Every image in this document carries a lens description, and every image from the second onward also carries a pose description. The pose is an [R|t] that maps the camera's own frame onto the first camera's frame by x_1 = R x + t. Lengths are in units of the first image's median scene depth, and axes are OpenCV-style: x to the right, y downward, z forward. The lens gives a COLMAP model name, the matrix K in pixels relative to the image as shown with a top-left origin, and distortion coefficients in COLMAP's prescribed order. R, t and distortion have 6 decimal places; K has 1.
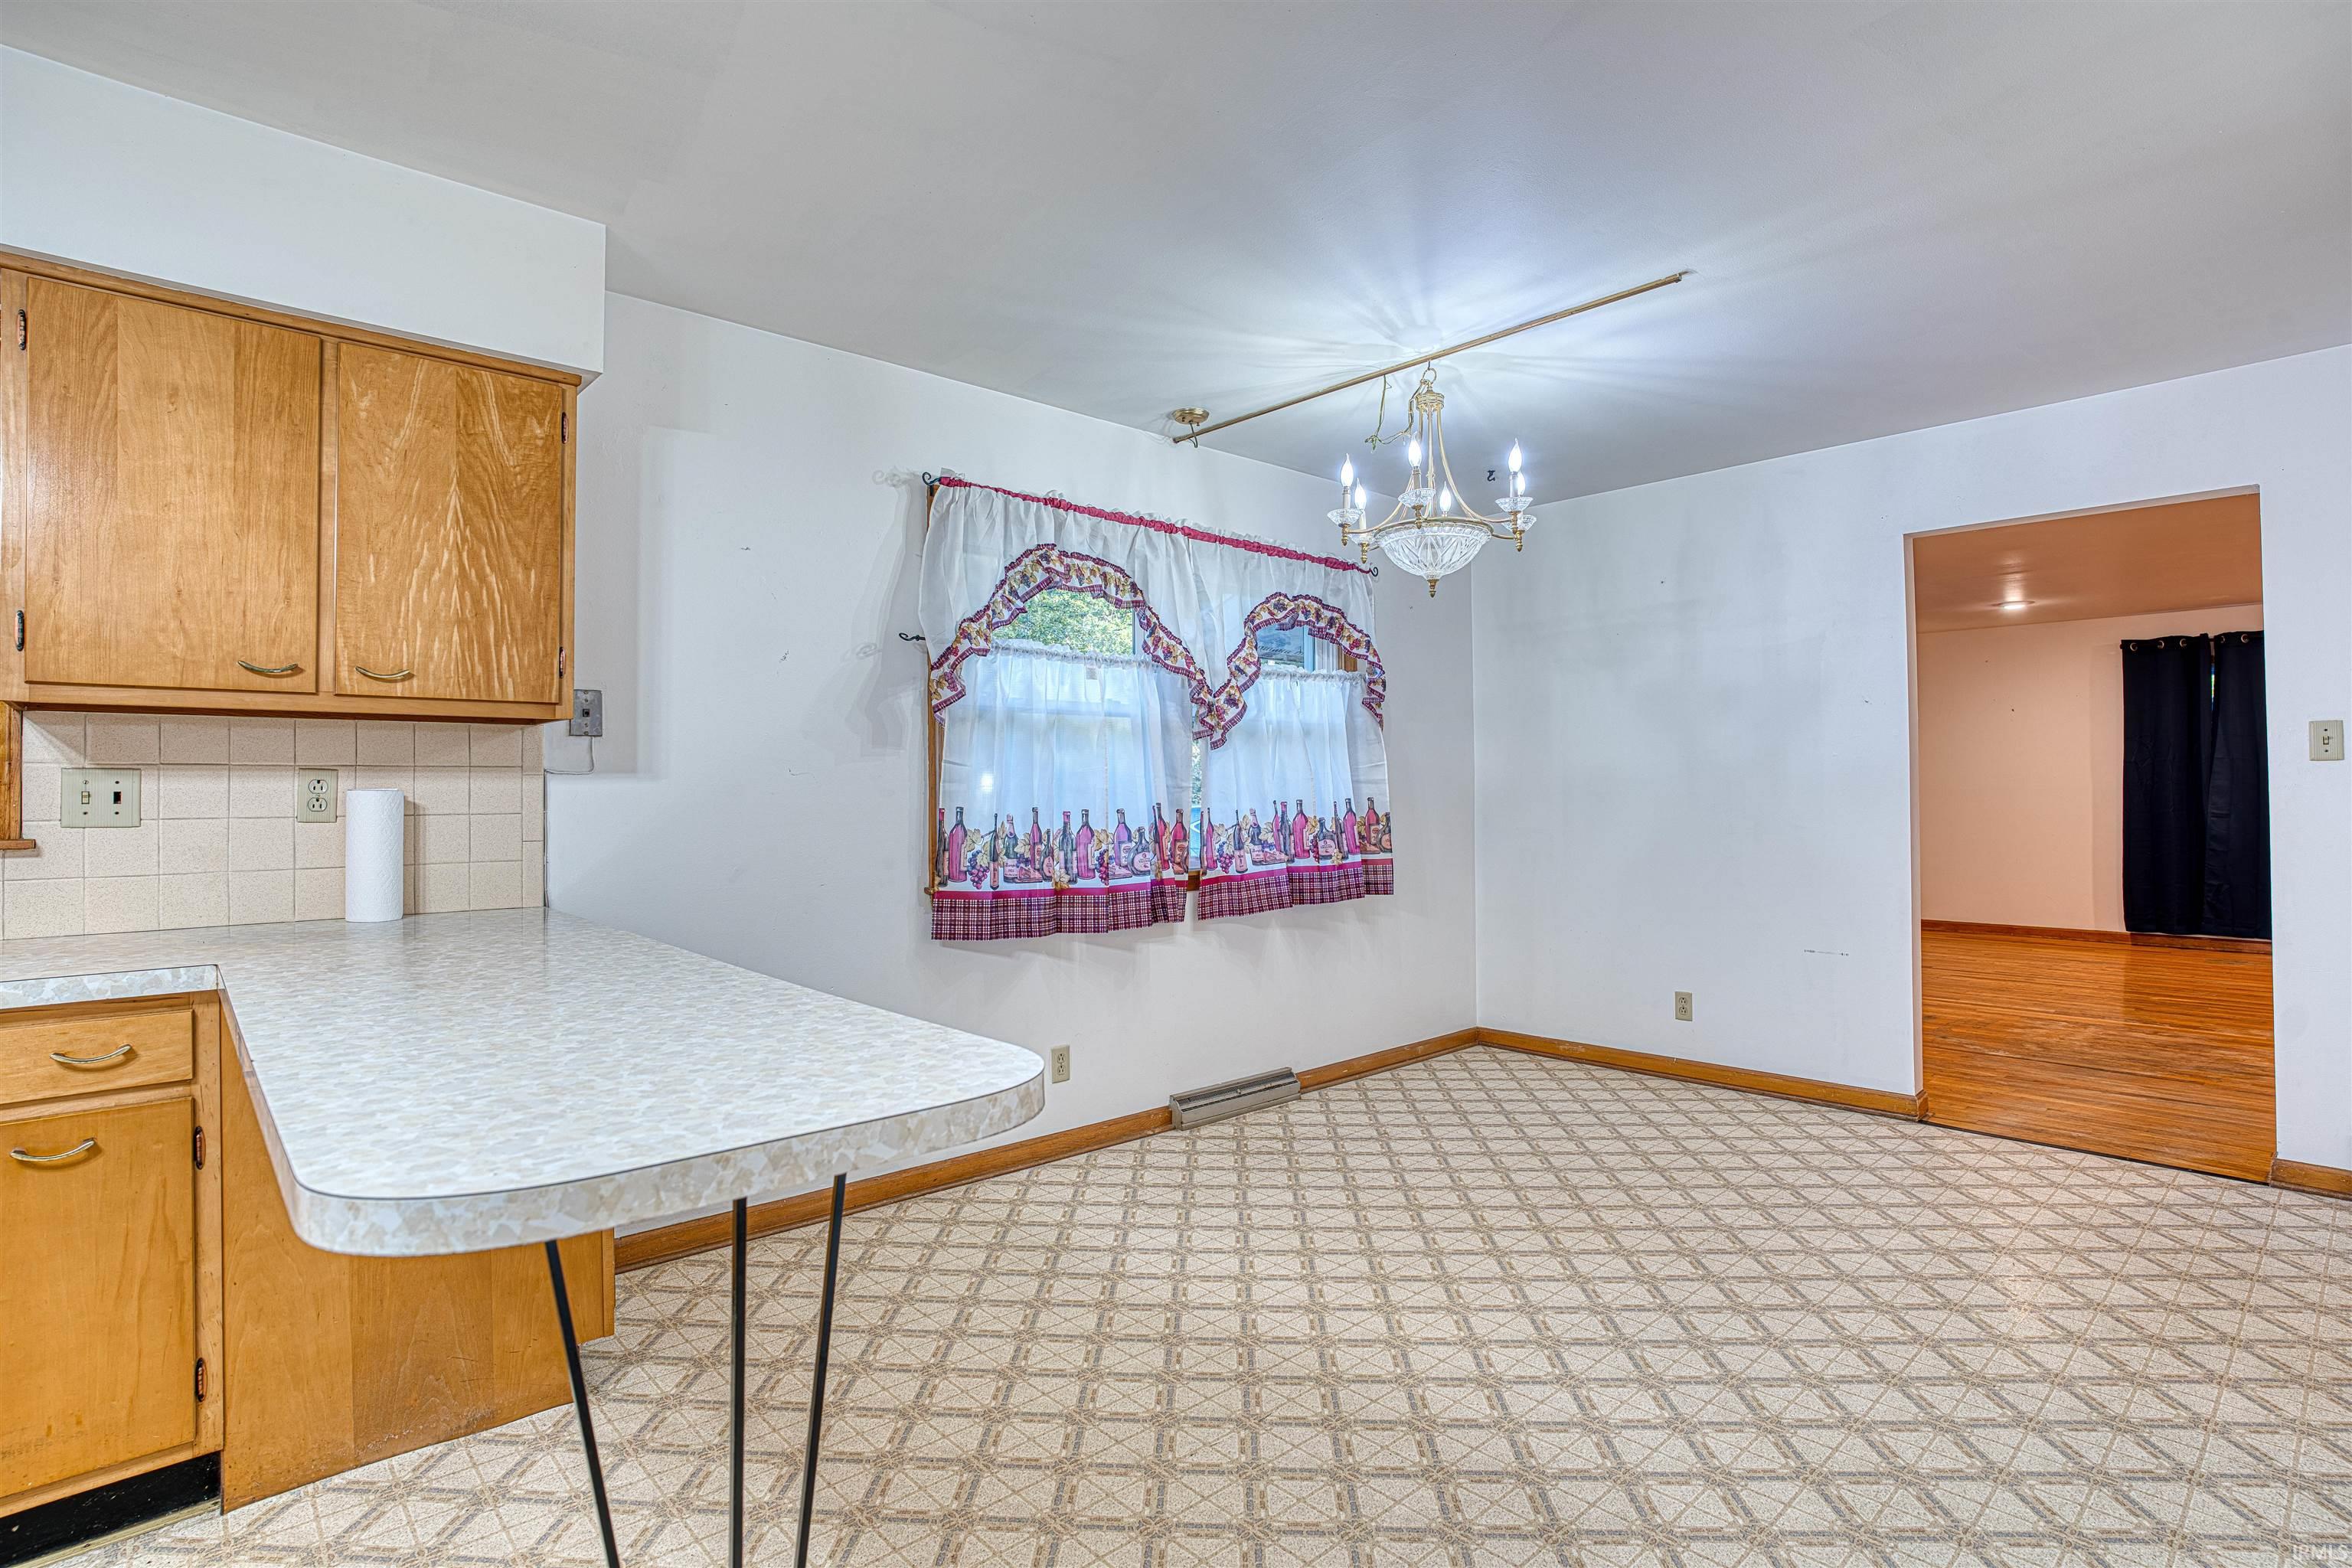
lens RADIAL K [[1165.8, 0, 1178.5], [0, 1165.8, 779.5], [0, 0, 1]] dist [-0.062178, 0.024850]
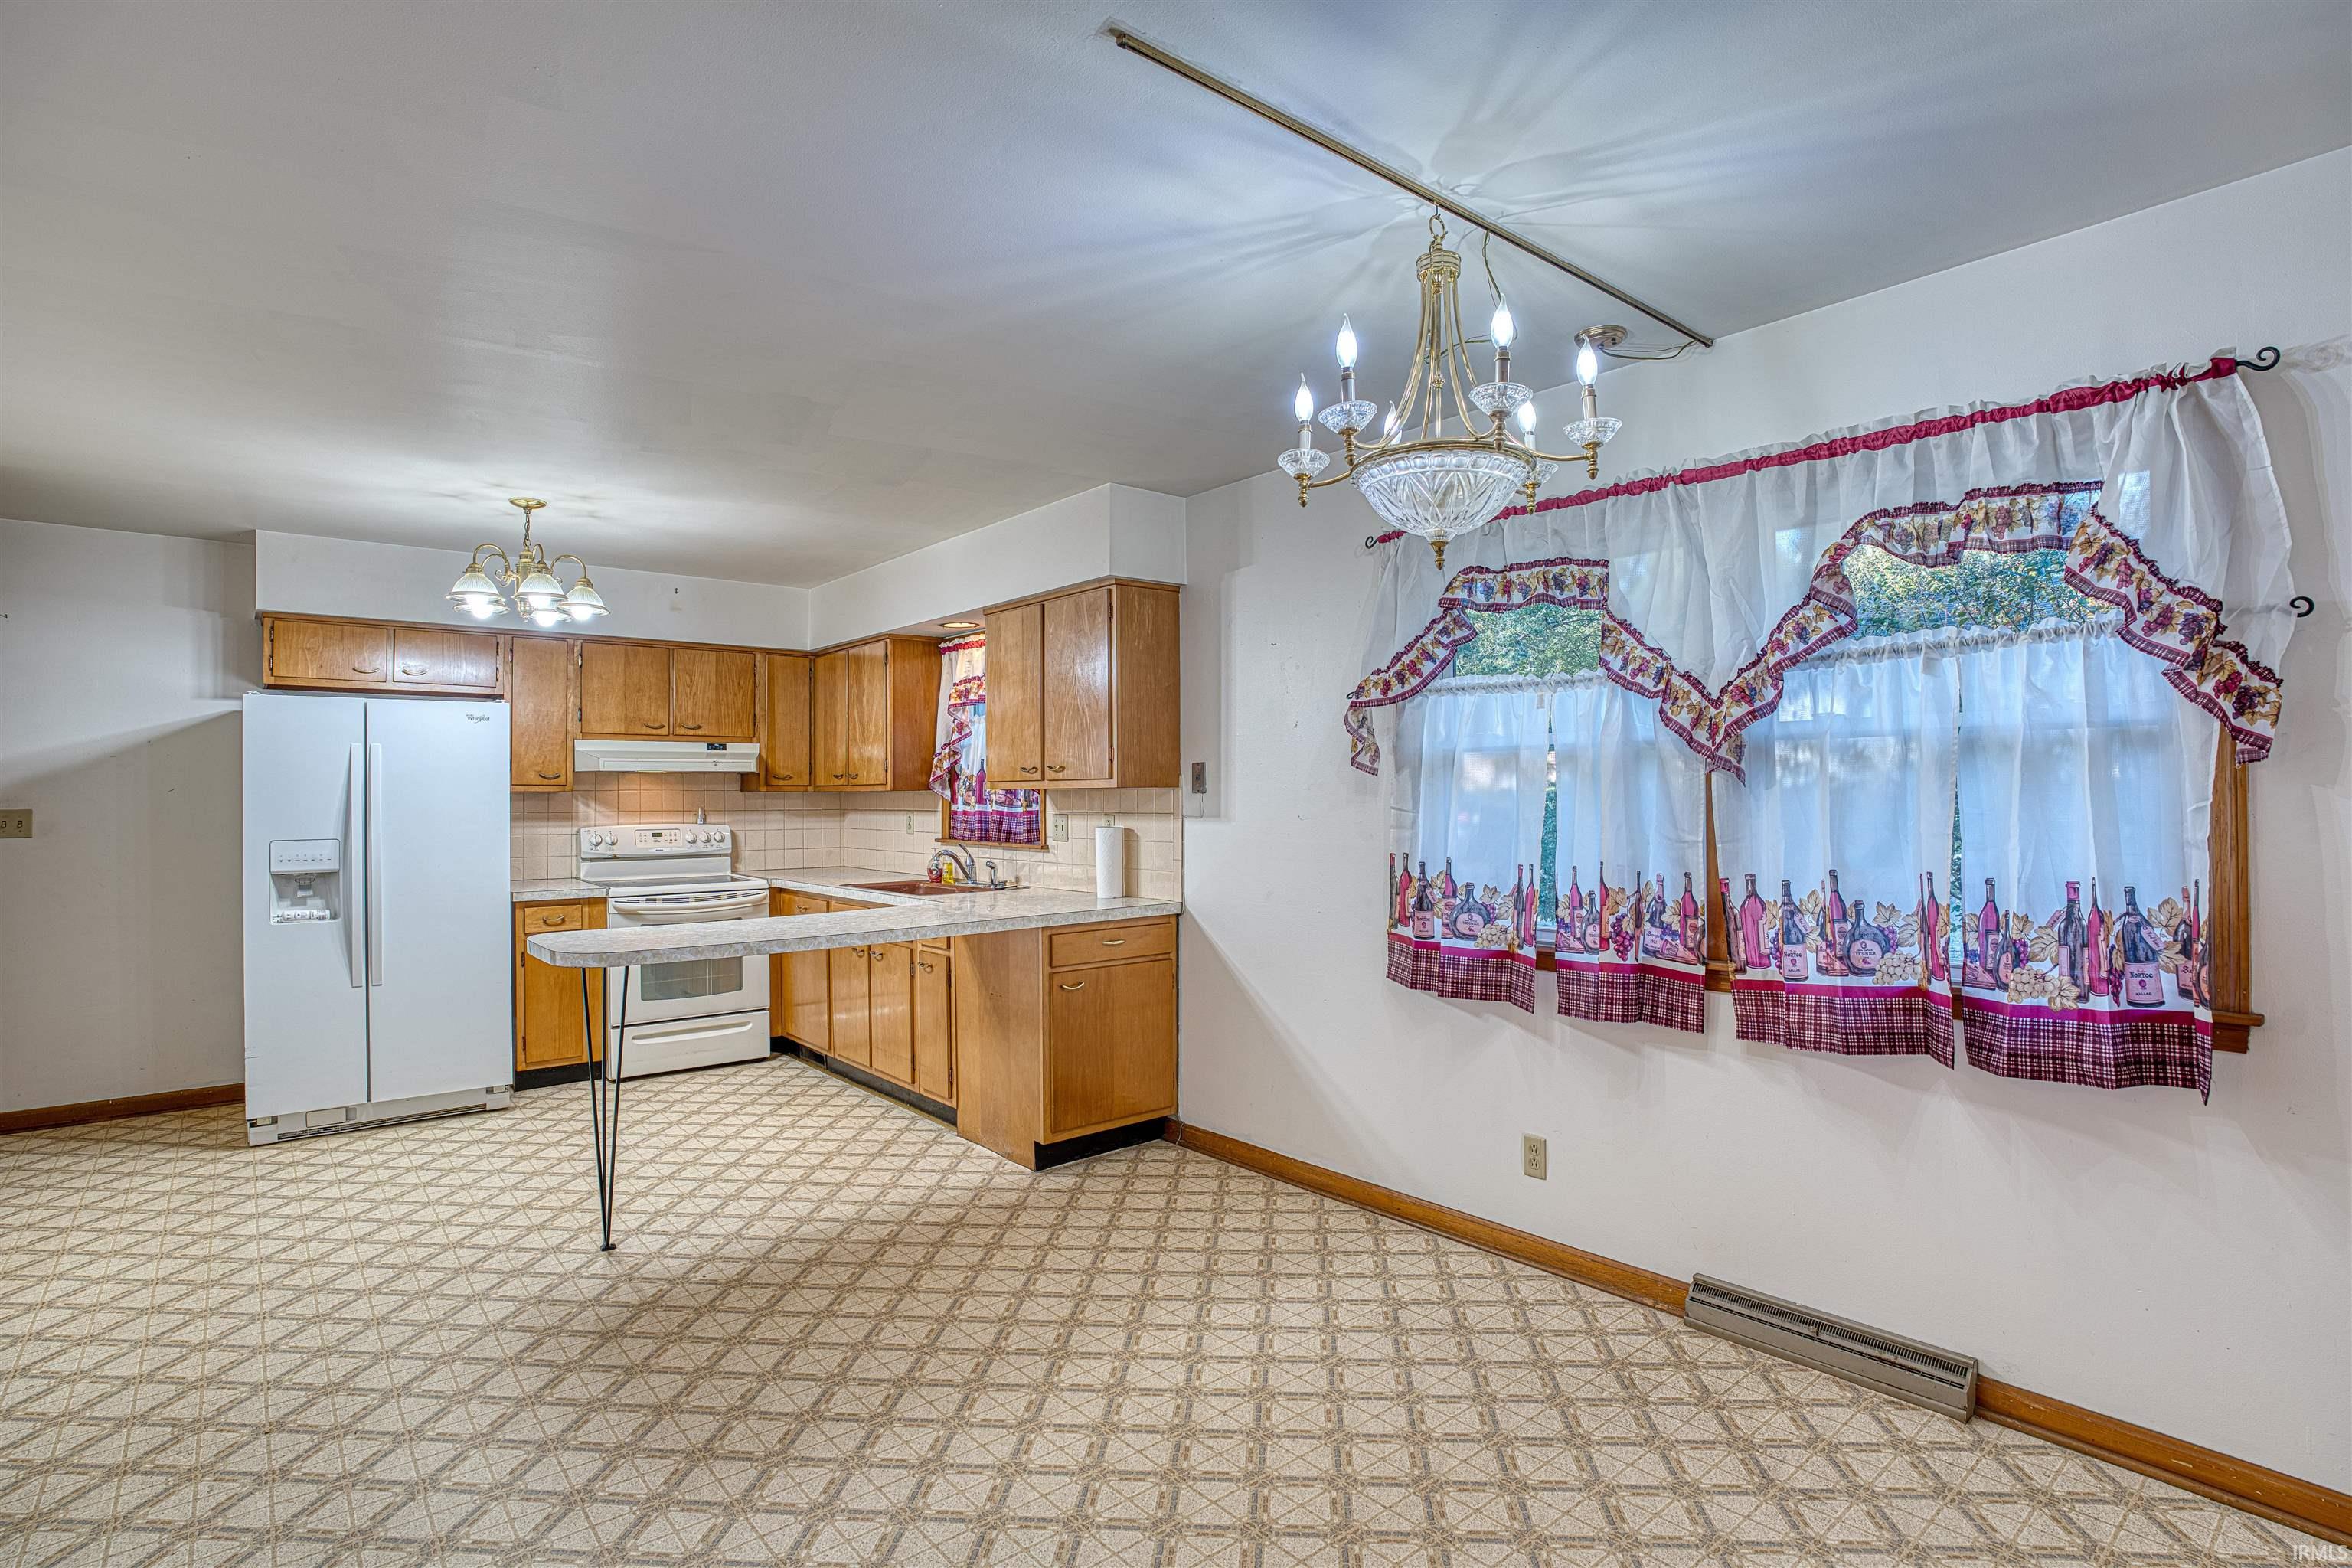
lens RADIAL K [[1165.8, 0, 1175.8], [0, 1165.8, 784.0], [0, 0, 1]] dist [-0.062178, 0.024850]
pose [[-0.044607, -0.001550, -0.999003, 1.332437], [0.018617, 0.999824, -0.002383, -0.060270], [0.998831, -0.018704, -0.044571, 1.350791]]
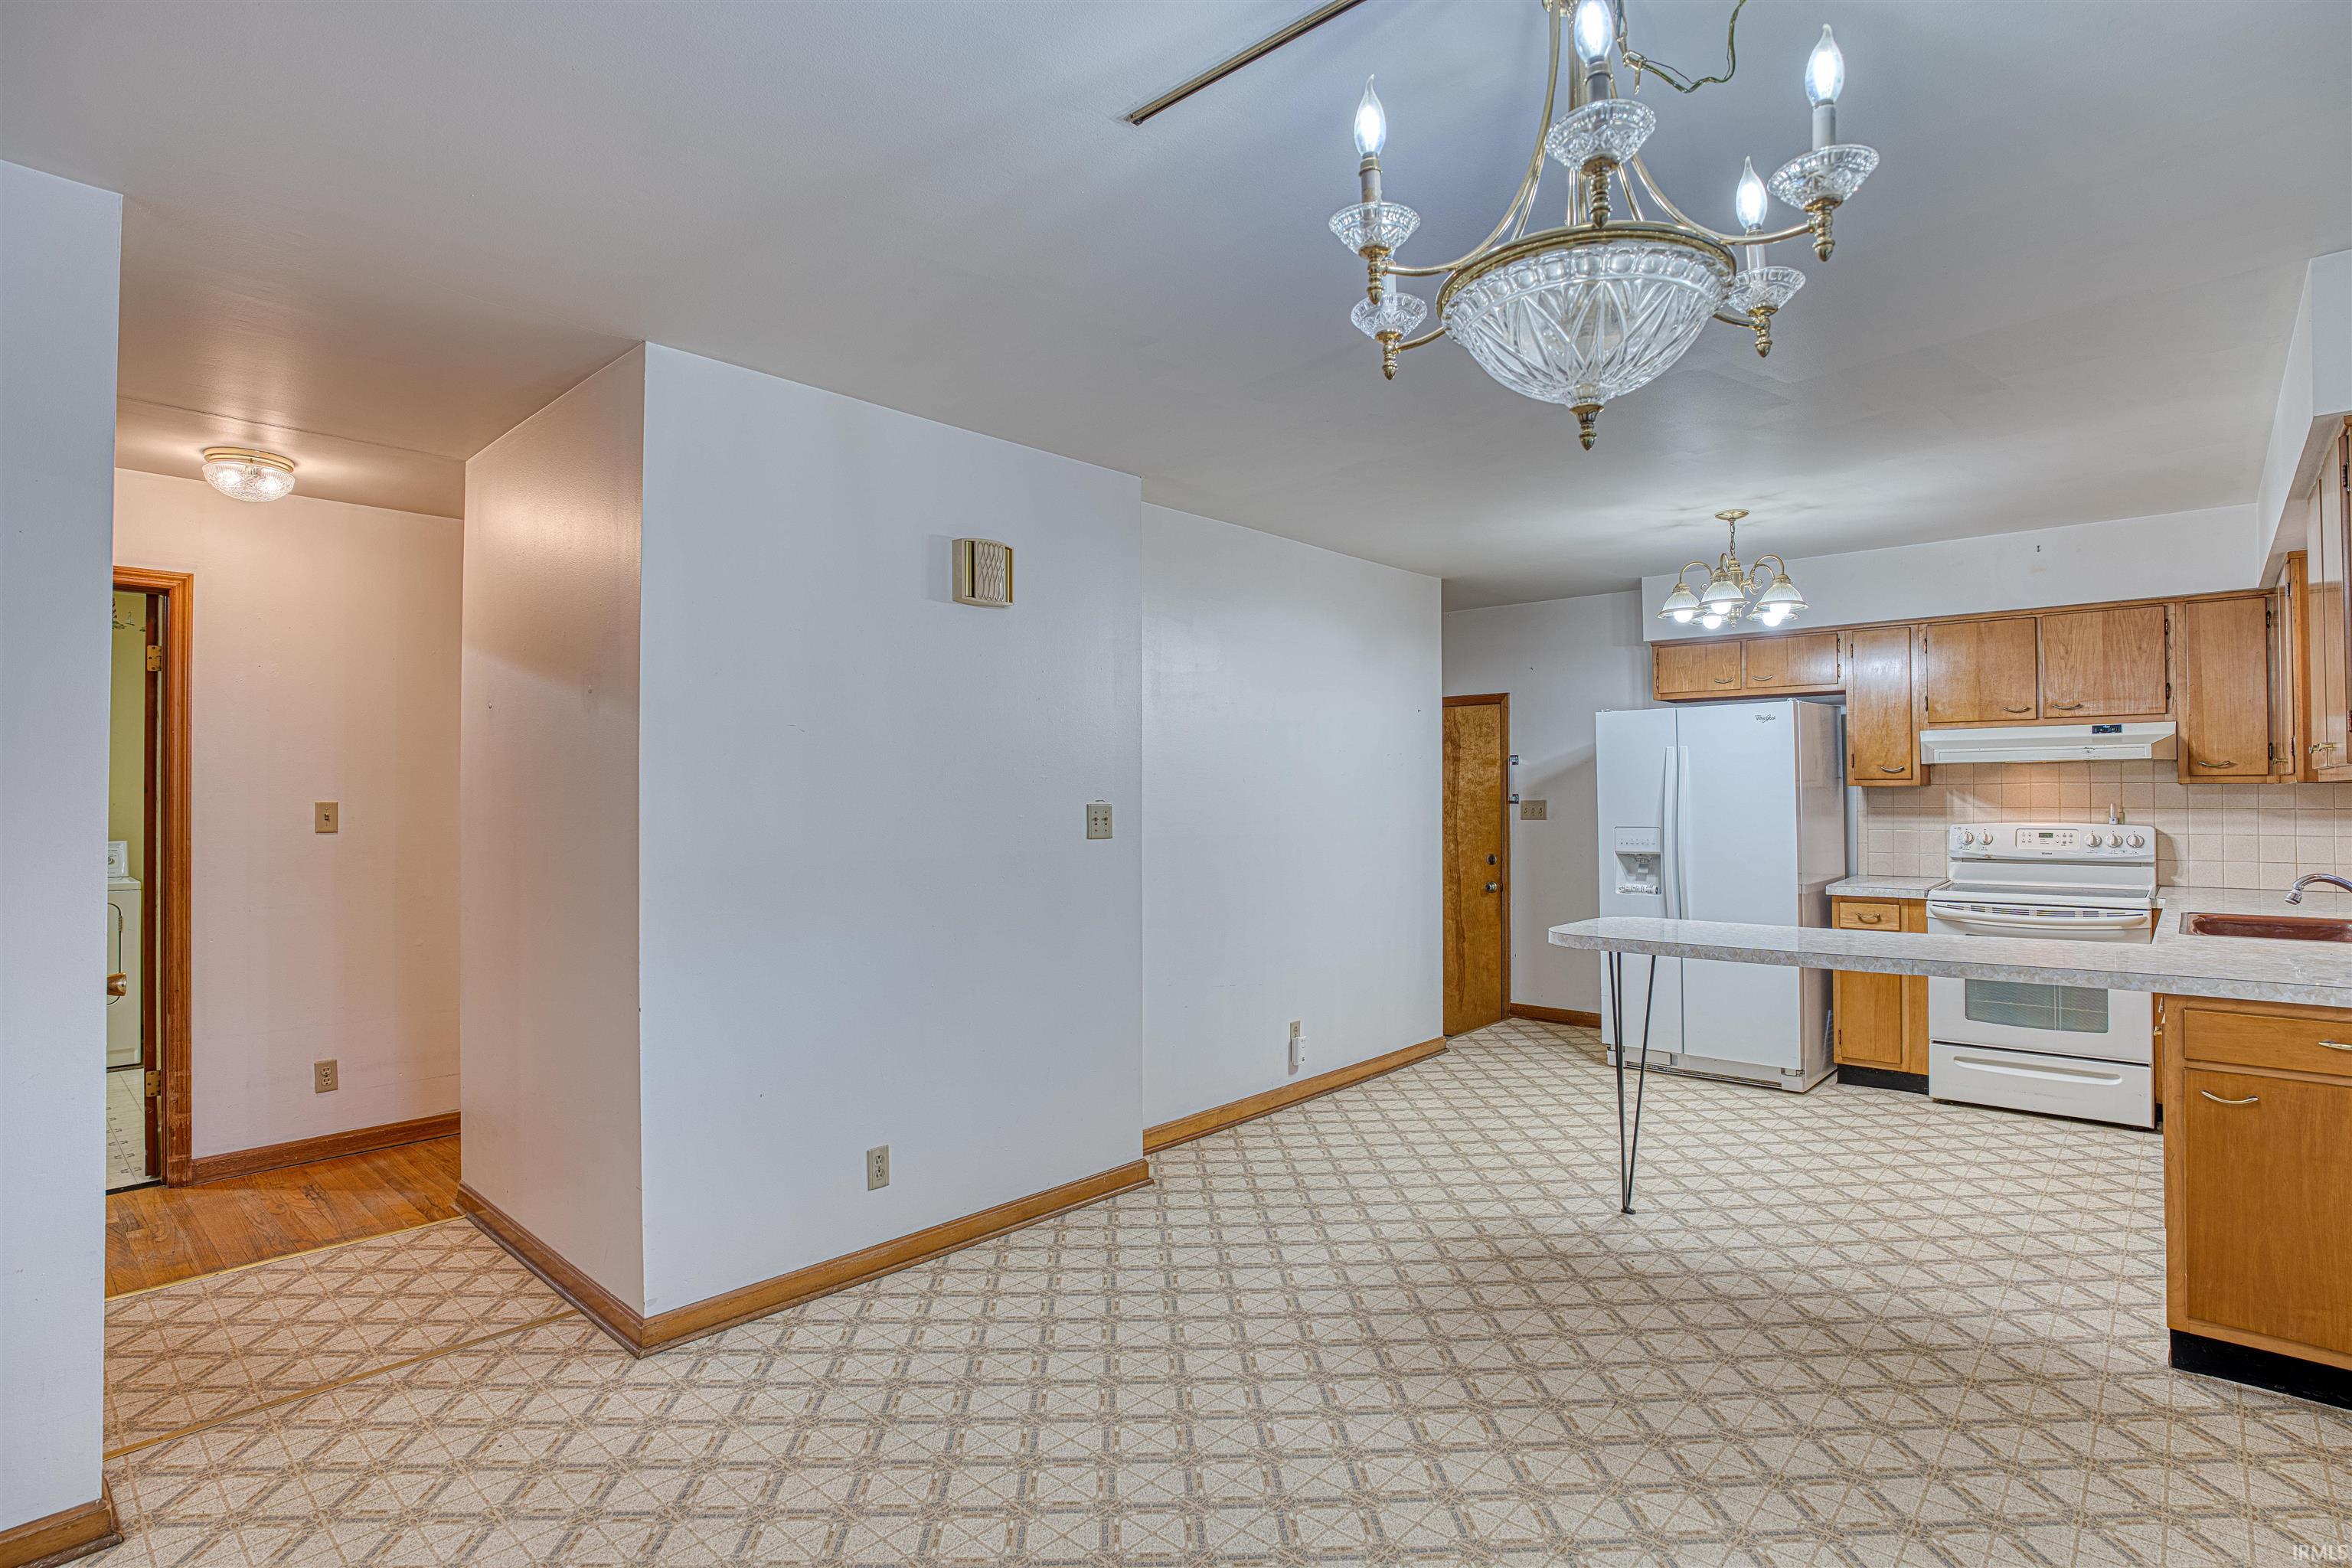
lens RADIAL K [[1165.8, 0, 1175.4], [0, 1165.8, 780.3], [0, 0, 1]] dist [-0.062178, 0.024850]
pose [[-0.995630, 0.011095, -0.092728, 0.619478], [0.013422, 0.999610, -0.024499, -0.047439], [0.092420, -0.025637, -0.995390, 2.136395]]
